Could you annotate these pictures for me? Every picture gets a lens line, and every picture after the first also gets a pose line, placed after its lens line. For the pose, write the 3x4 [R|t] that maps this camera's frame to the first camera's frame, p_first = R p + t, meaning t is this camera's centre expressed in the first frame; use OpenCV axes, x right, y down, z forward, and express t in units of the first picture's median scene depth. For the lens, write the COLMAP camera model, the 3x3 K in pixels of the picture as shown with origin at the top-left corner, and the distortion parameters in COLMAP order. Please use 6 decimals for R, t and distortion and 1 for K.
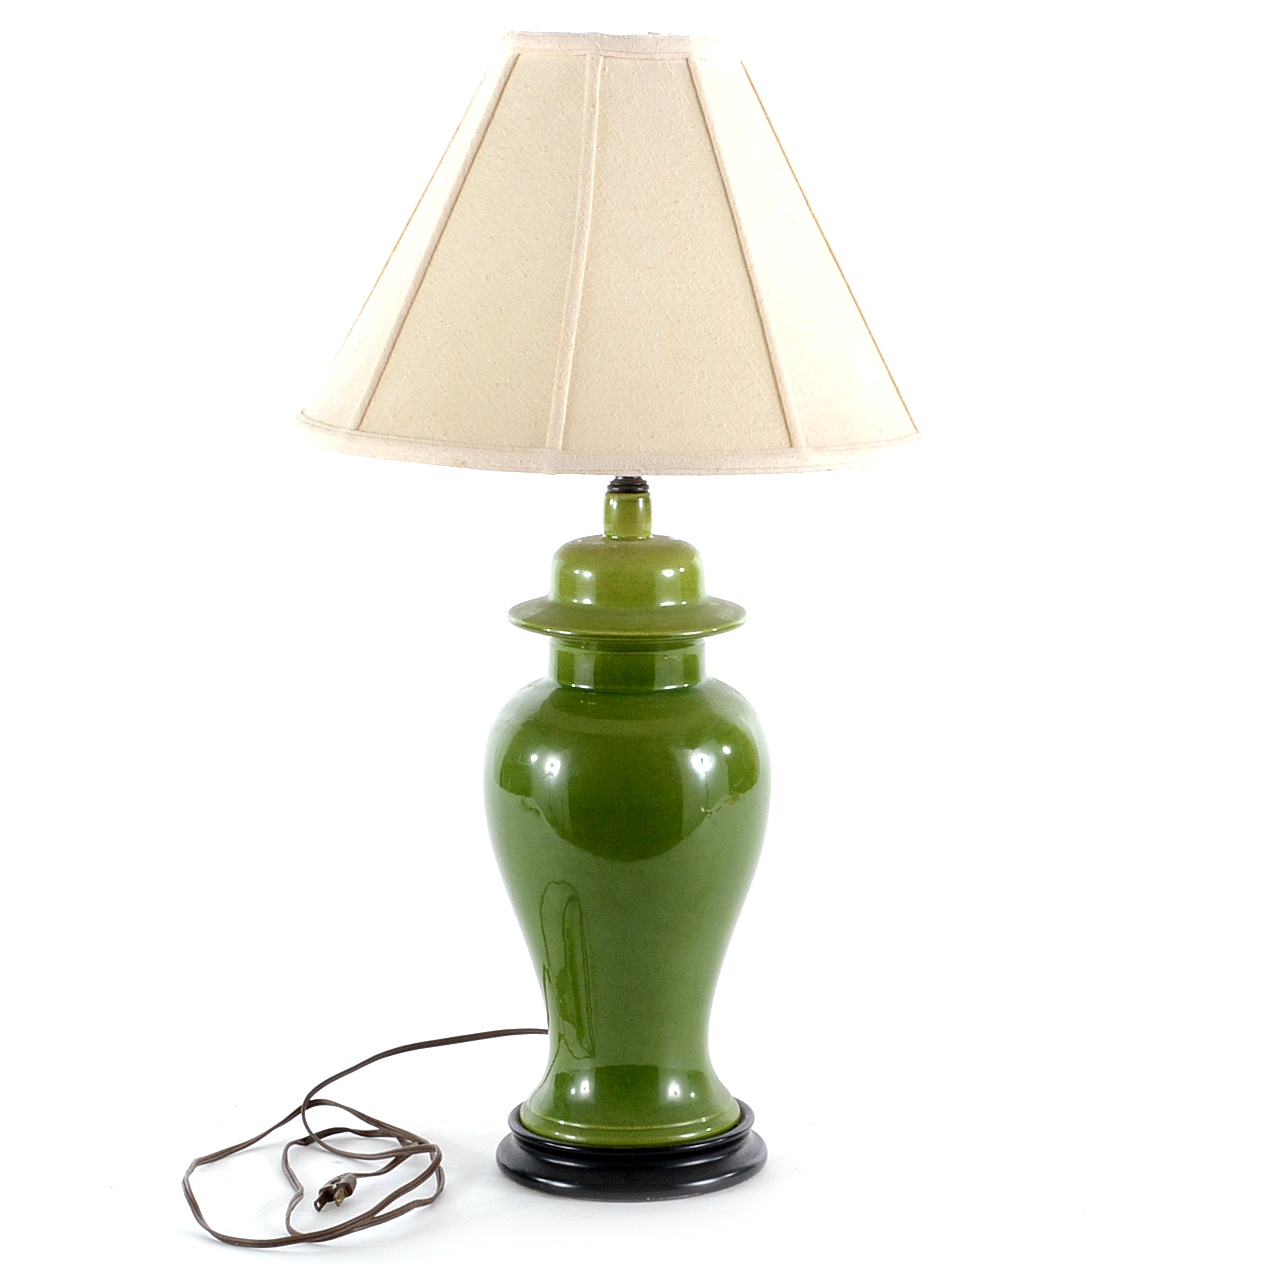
lens RADIAL K [[4295.0, 0, 633.7], [0, 4295.0, 628.8], [0, 0, 1]] dist [0.076388, 0.000000]
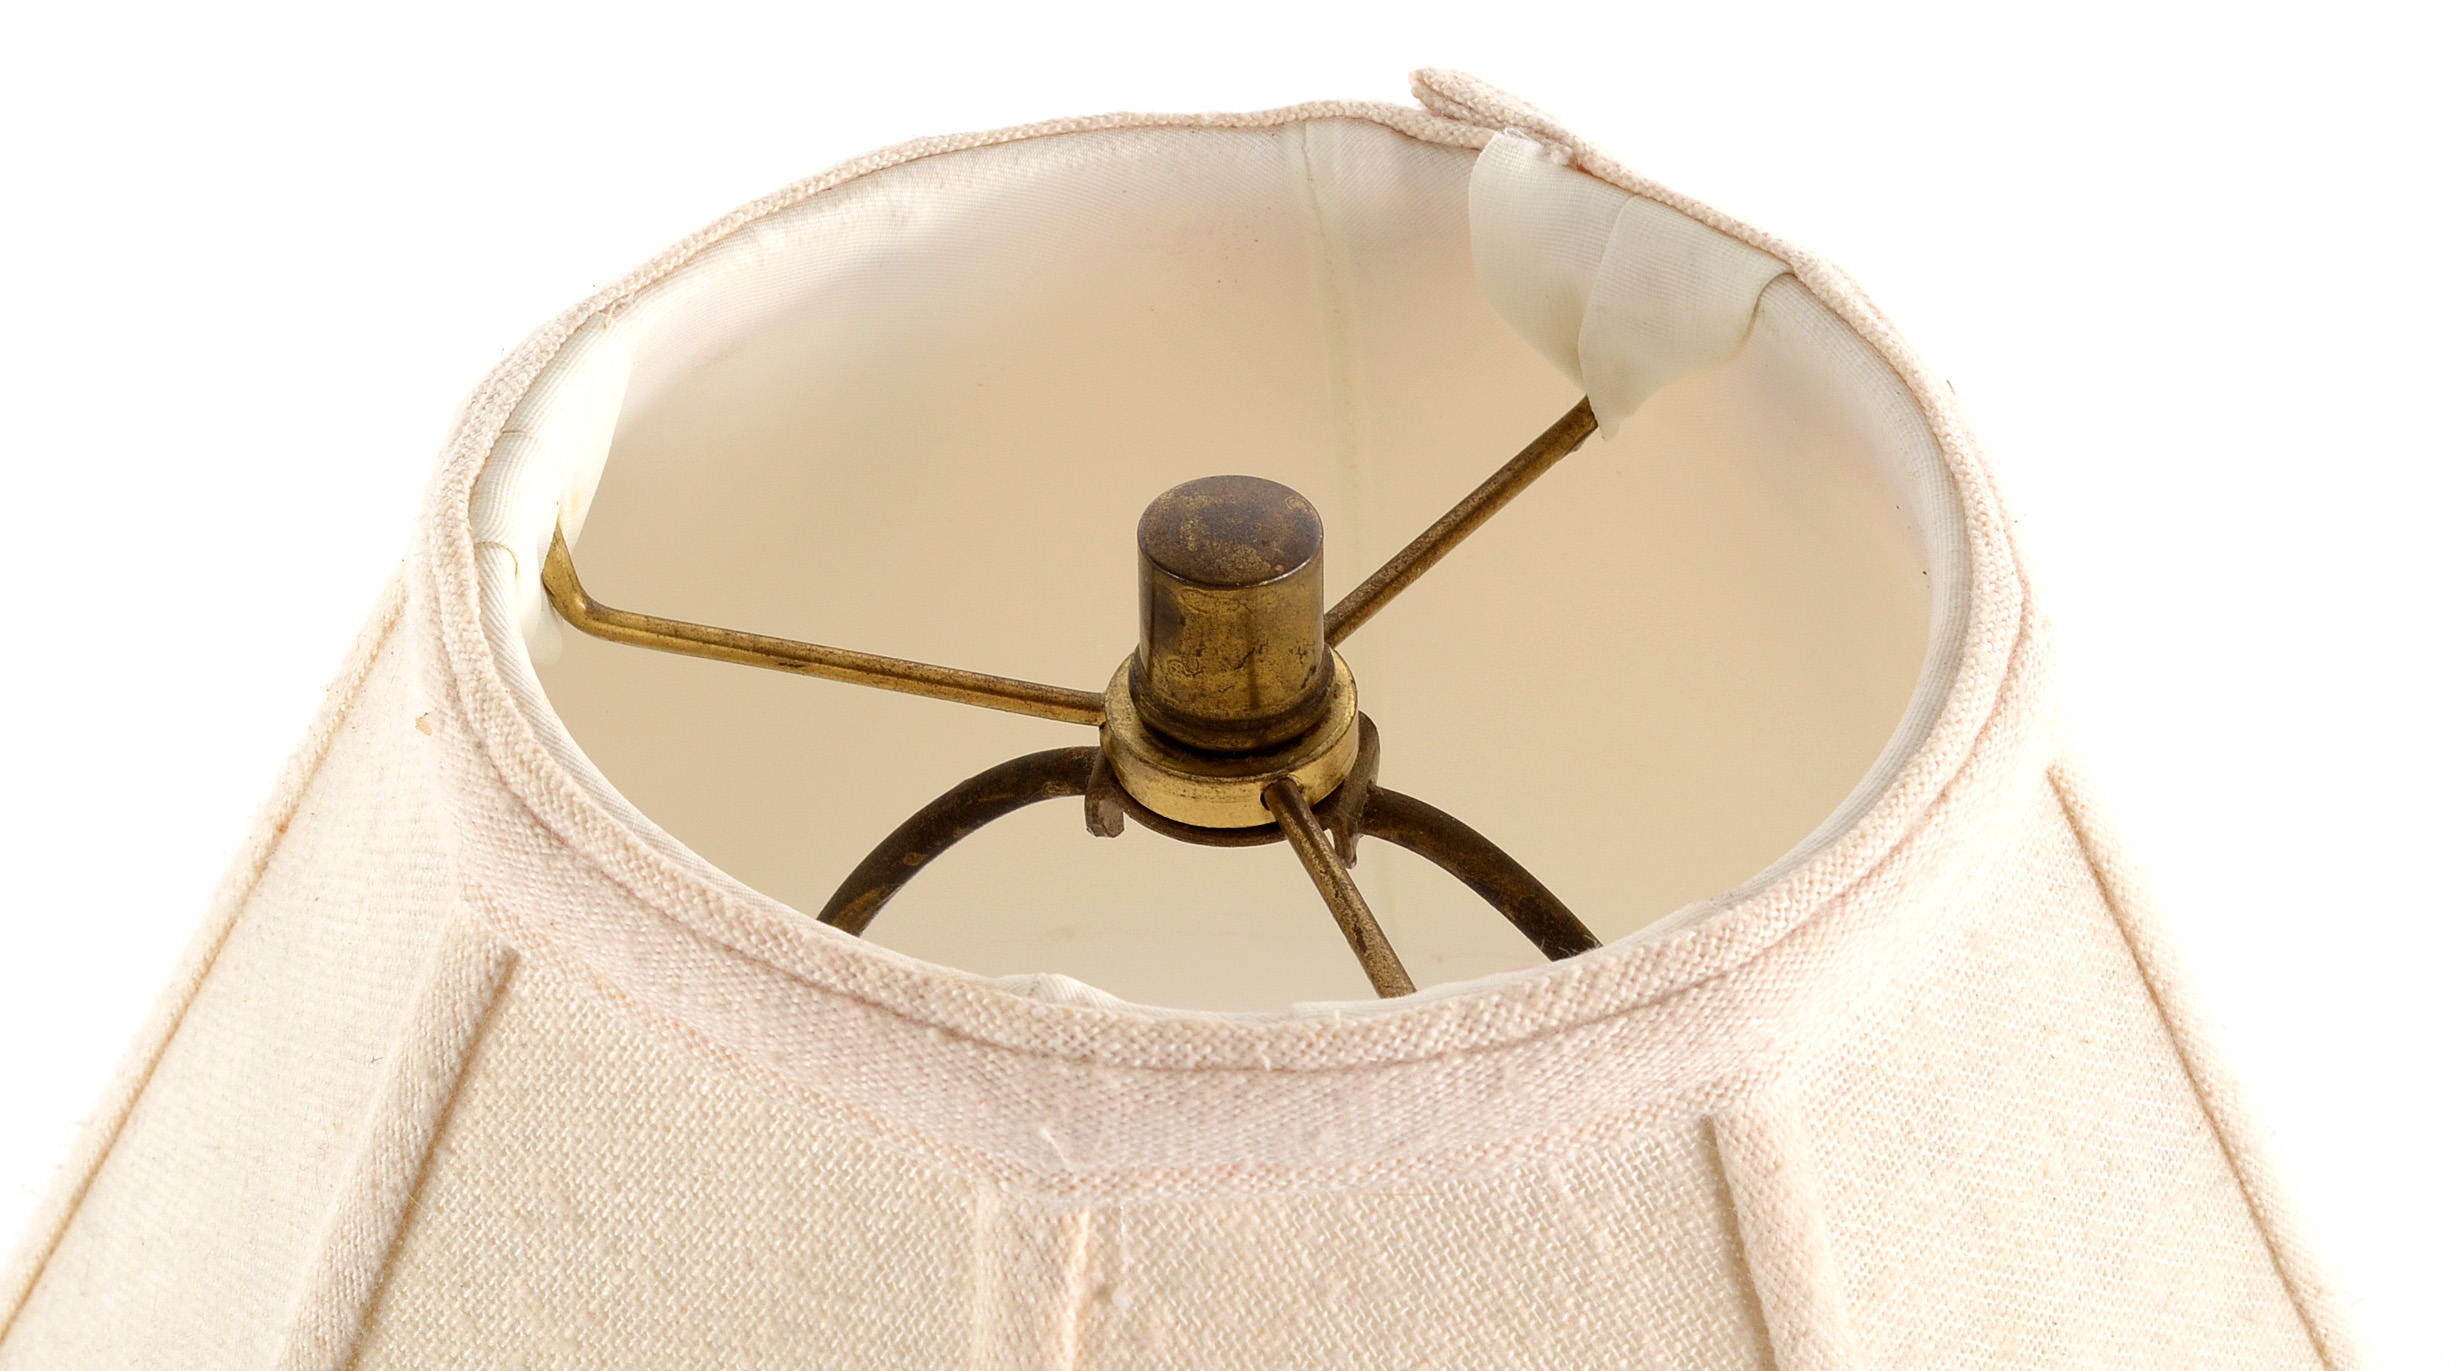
lens RADIAL K [[4564.1, 0, 1225.2], [0, 4564.1, 683.7], [0, 0, 1]] dist [0.082352, 0.000000]
pose [[0.999696, 0.005832, -0.023954, 0.000342], [0.006890, 0.866818, 0.498577, -0.220593], [0.023671, -0.498590, 0.866515, 0.888642]]
